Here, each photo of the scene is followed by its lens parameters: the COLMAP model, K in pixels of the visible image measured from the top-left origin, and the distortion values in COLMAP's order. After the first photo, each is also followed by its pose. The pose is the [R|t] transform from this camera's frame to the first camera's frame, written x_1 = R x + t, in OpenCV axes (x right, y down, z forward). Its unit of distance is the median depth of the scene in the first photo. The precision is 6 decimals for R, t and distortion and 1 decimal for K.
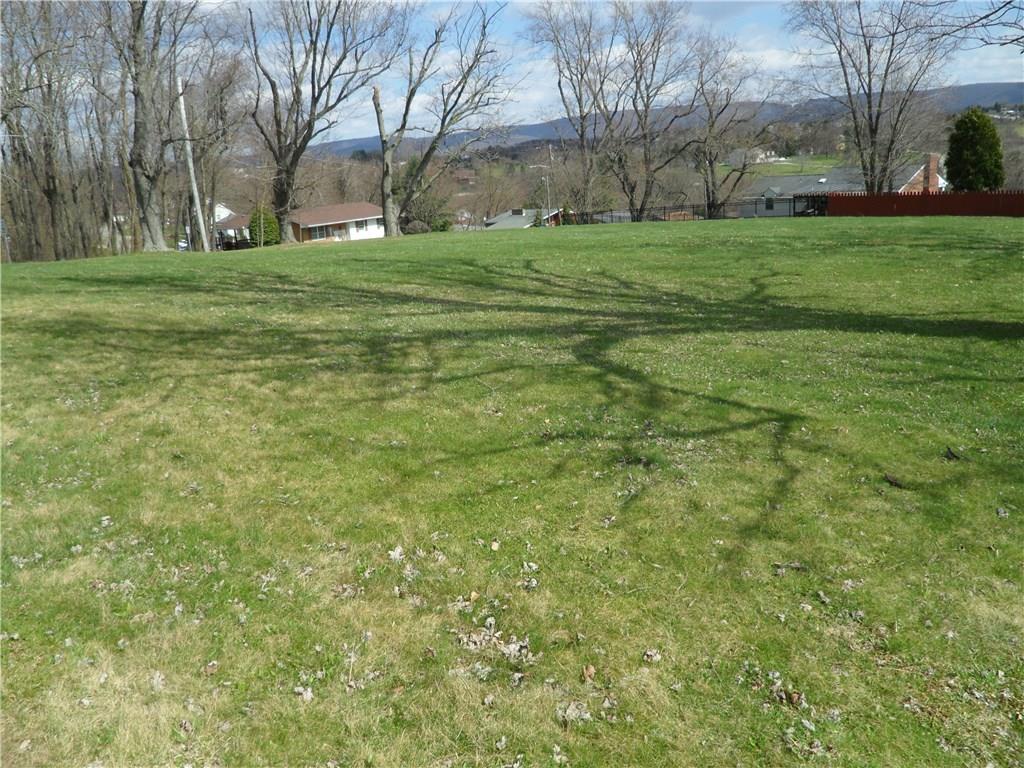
lens RADIAL K [[824.2, 0, 514.9], [0, 824.2, 384.2], [0, 0, 1]] dist [-0.009204, -0.043518]
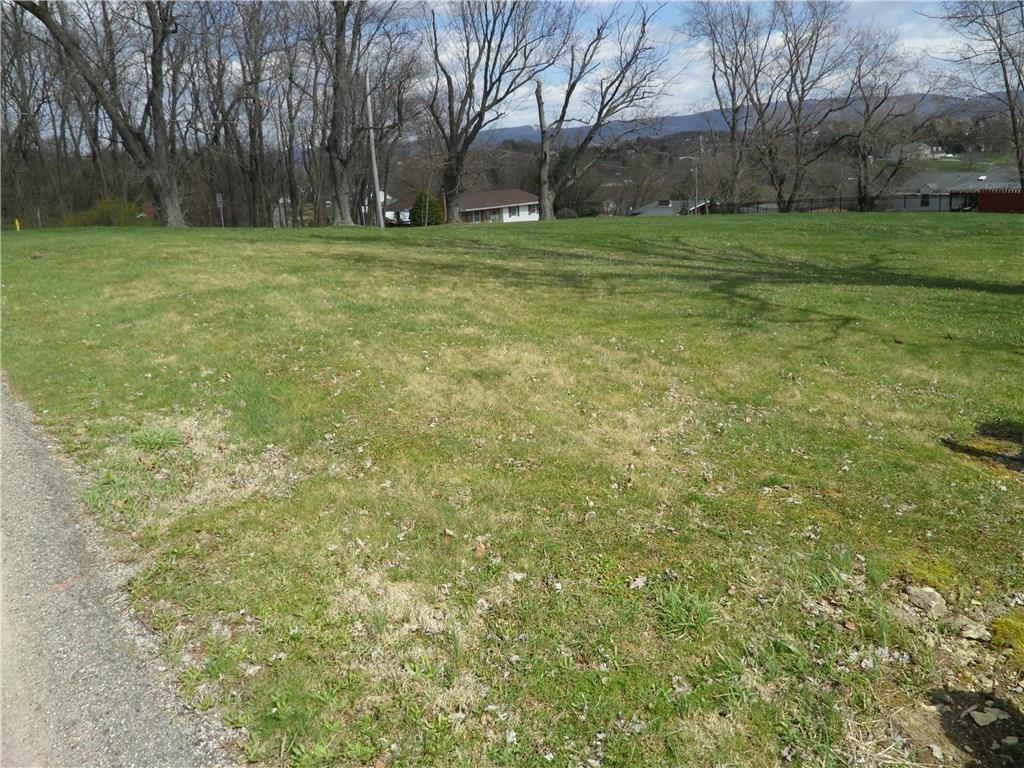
lens RADIAL K [[824.2, 0, 514.9], [0, 824.2, 384.2], [0, 0, 1]] dist [-0.009204, -0.043518]
pose [[0.985214, 0.058655, -0.160978, -0.011776], [-0.056905, 0.998260, 0.015468, 0.070888], [0.161605, -0.006079, 0.986837, -0.248676]]
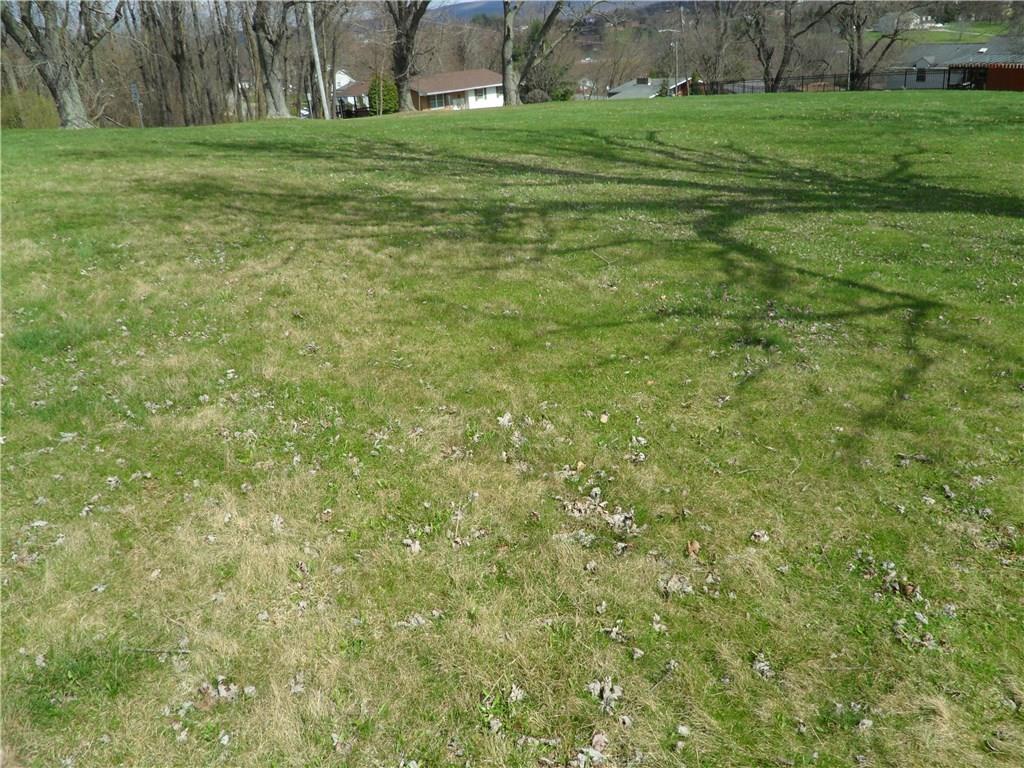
lens RADIAL K [[824.2, 0, 514.9], [0, 824.2, 384.2], [0, 0, 1]] dist [-0.009204, -0.043518]
pose [[0.989991, 0.053978, -0.130402, -0.000789], [-0.034255, 0.988242, 0.149008, 0.003012], [0.136912, -0.143050, 0.980200, 0.005205]]
